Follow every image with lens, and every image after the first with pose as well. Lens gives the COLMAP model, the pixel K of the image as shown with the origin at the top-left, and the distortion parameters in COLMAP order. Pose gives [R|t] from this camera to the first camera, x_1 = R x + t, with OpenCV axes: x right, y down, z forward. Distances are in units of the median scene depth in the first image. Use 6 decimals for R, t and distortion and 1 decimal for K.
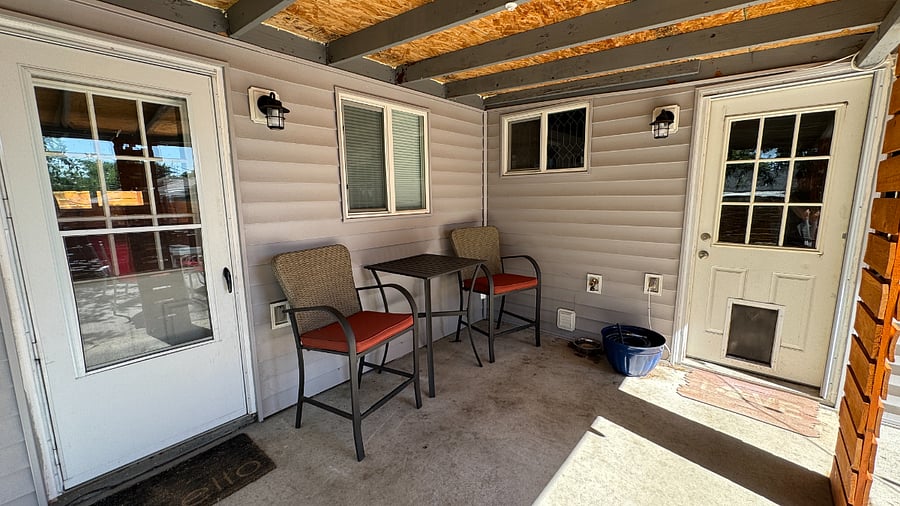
lens RADIAL K [[363.7, 0, 447.6], [0, 363.7, 248.2], [0, 0, 1]] dist [0.001531, -0.000020]
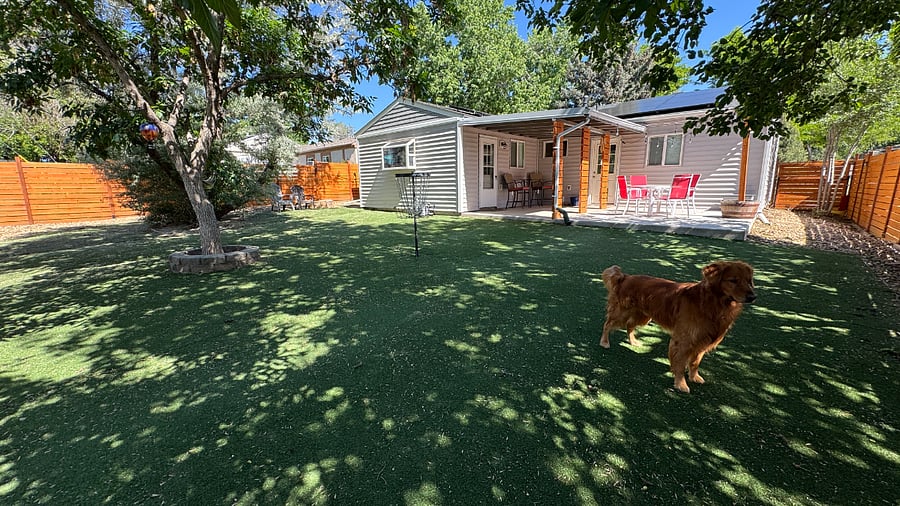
lens RADIAL K [[358.9, 0, 450.0], [0, 358.9, 253.0], [0, 0, 1]] dist [-0.001208, -0.000085]
pose [[0.999466, 0.006223, -0.032079, -0.838482], [-0.005033, 0.999301, 0.037031, 0.760648], [0.032287, -0.036850, 0.998799, -3.278496]]
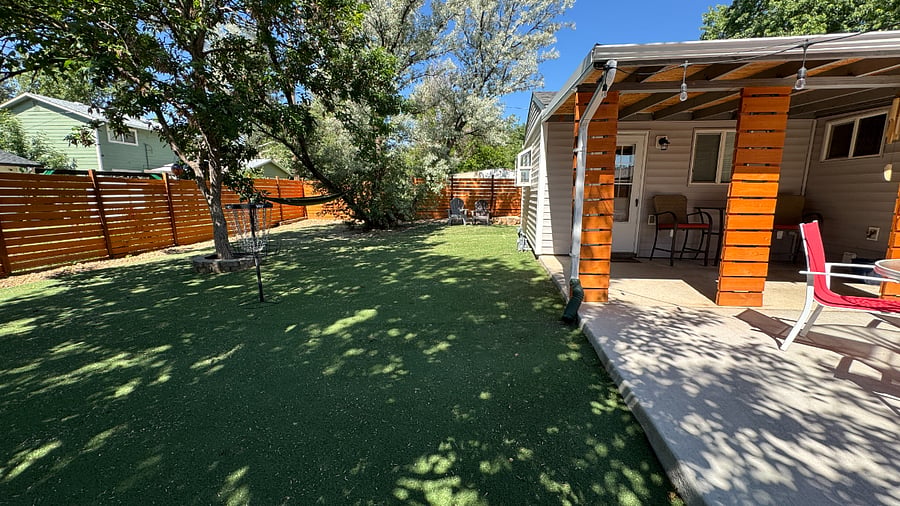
lens RADIAL K [[358.9, 0, 450.0], [0, 358.9, 253.0], [0, 0, 1]] dist [-0.001208, -0.000085]
pose [[0.554118, 0.156202, -0.817652, 0.786271], [-0.137779, 0.985899, 0.094971, 0.329973], [0.820957, 0.060030, 0.567826, -1.473285]]
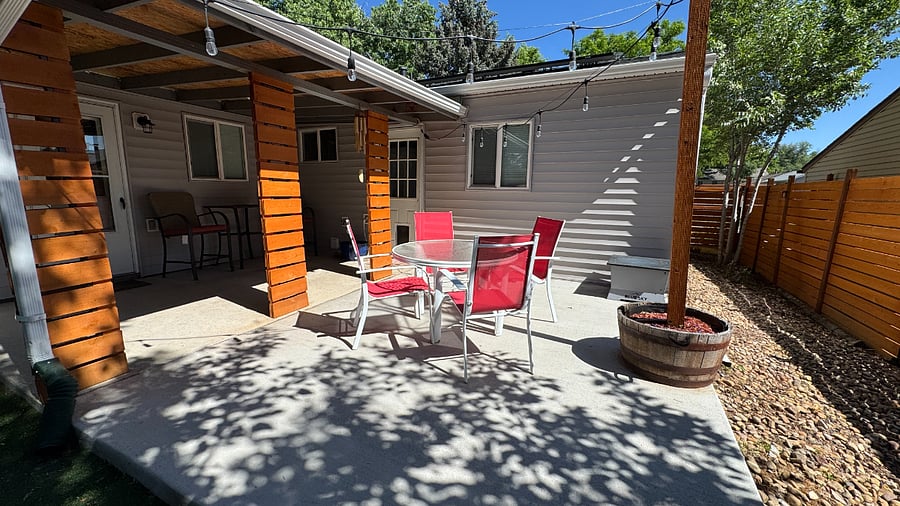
lens RADIAL K [[363.7, 0, 447.6], [0, 363.7, 248.2], [0, 0, 1]] dist [0.001531, -0.000020]
pose [[0.967542, -0.013695, 0.252338, 0.531561], [0.011849, 0.999891, 0.008835, 0.272868], [-0.252431, -0.005559, 0.967599, -1.180916]]
